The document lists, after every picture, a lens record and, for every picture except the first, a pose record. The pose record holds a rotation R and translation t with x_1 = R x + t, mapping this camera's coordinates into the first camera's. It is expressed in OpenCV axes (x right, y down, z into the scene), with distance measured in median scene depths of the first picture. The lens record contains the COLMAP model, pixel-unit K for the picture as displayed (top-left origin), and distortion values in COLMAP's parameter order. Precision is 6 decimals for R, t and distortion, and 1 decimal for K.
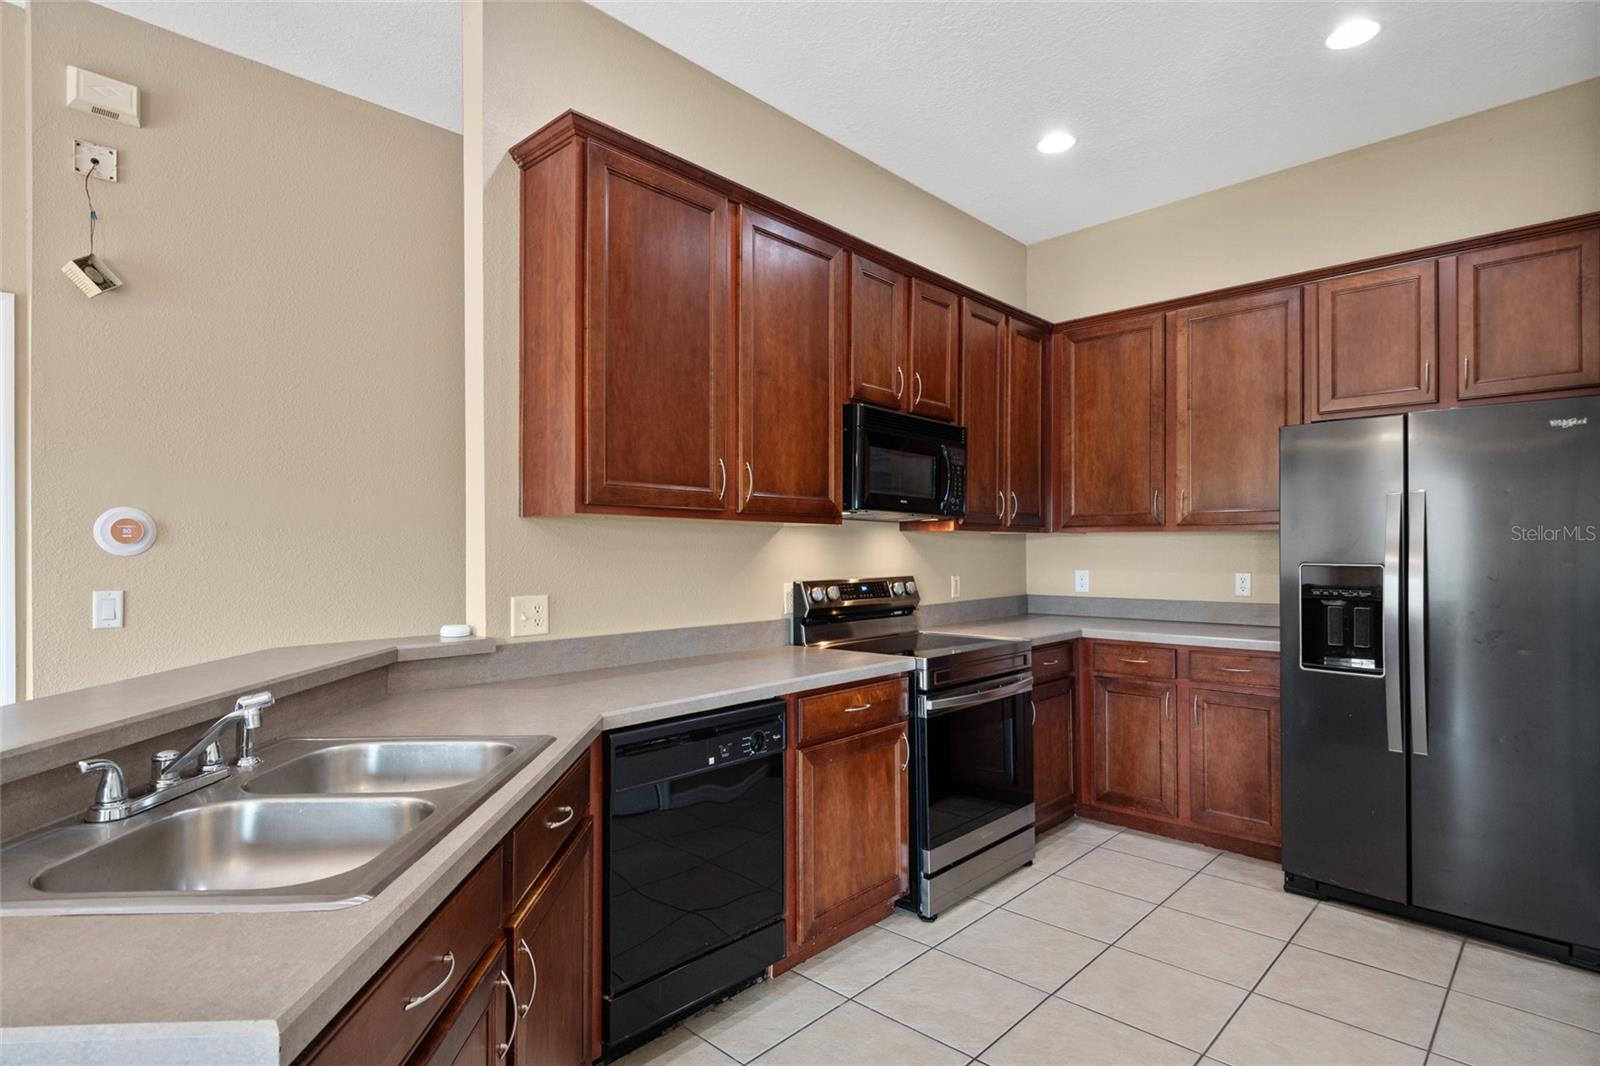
lens RADIAL K [[822.1, 0, 804.0], [0, 822.1, 547.6], [0, 0, 1]] dist [0.002812, -0.001253]
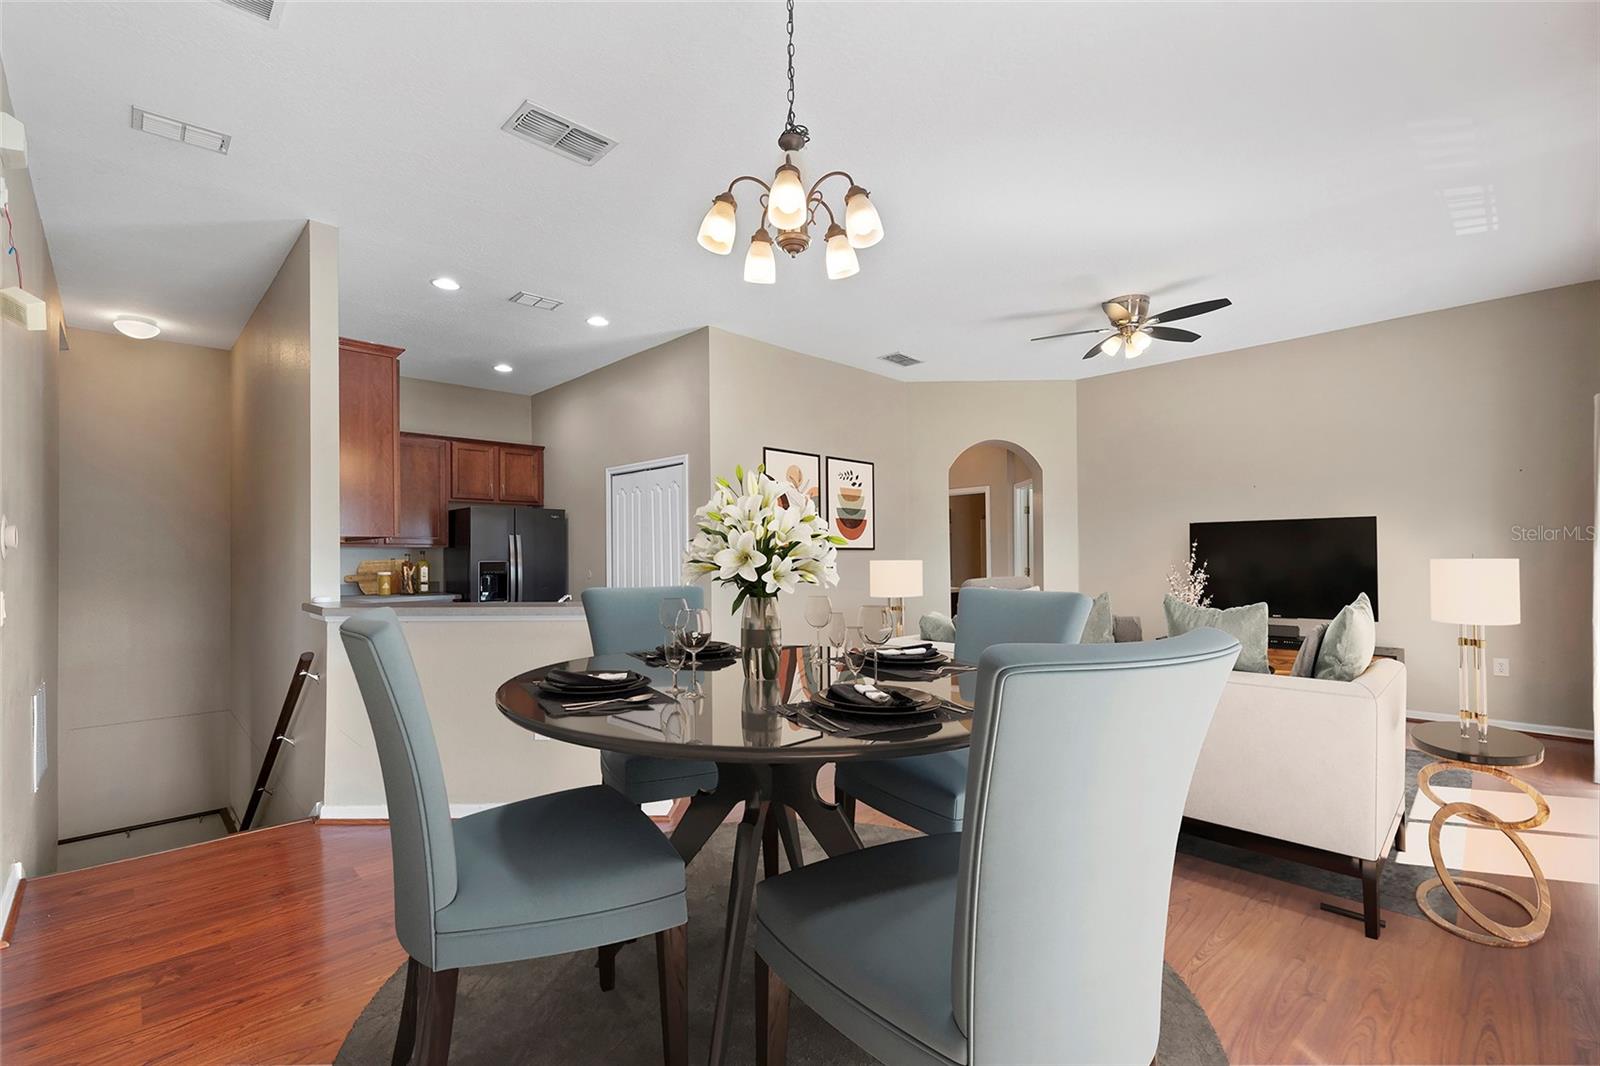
lens RADIAL K [[692.5, 0, 806.5], [0, 692.5, 547.5], [0, 0, 1]] dist [0.013776, -0.000324]
pose [[0.030652, 0.013706, 0.999436, -1.480349], [0.001517, 0.999904, -0.013759, 0.006908], [-0.999529, 0.001937, 0.030629, -0.072521]]
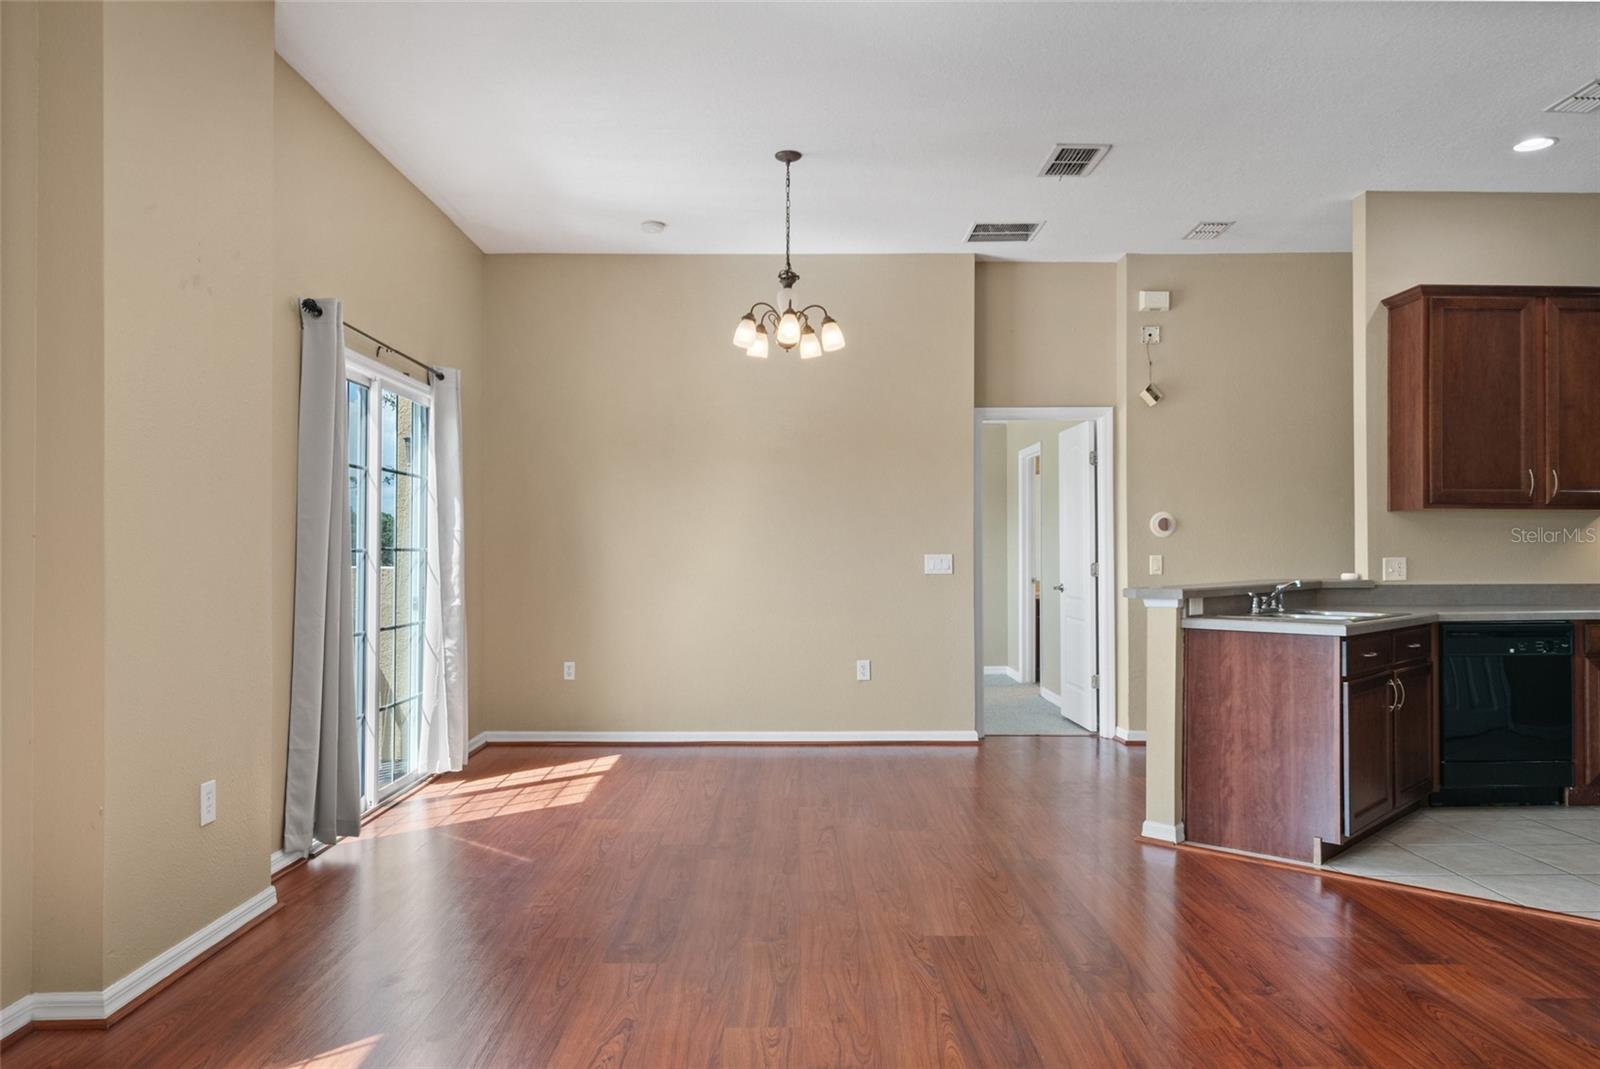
lens RADIAL K [[1081.5, 0, 803.2], [0, 1081.5, 541.8], [0, 0, 1]] dist [0.005211, -0.002671]
pose [[0.694279, -0.006632, -0.719675, 0.349057], [0.002232, 0.999973, -0.007062, 0.031721], [0.719703, 0.003297, 0.694275, -1.167006]]
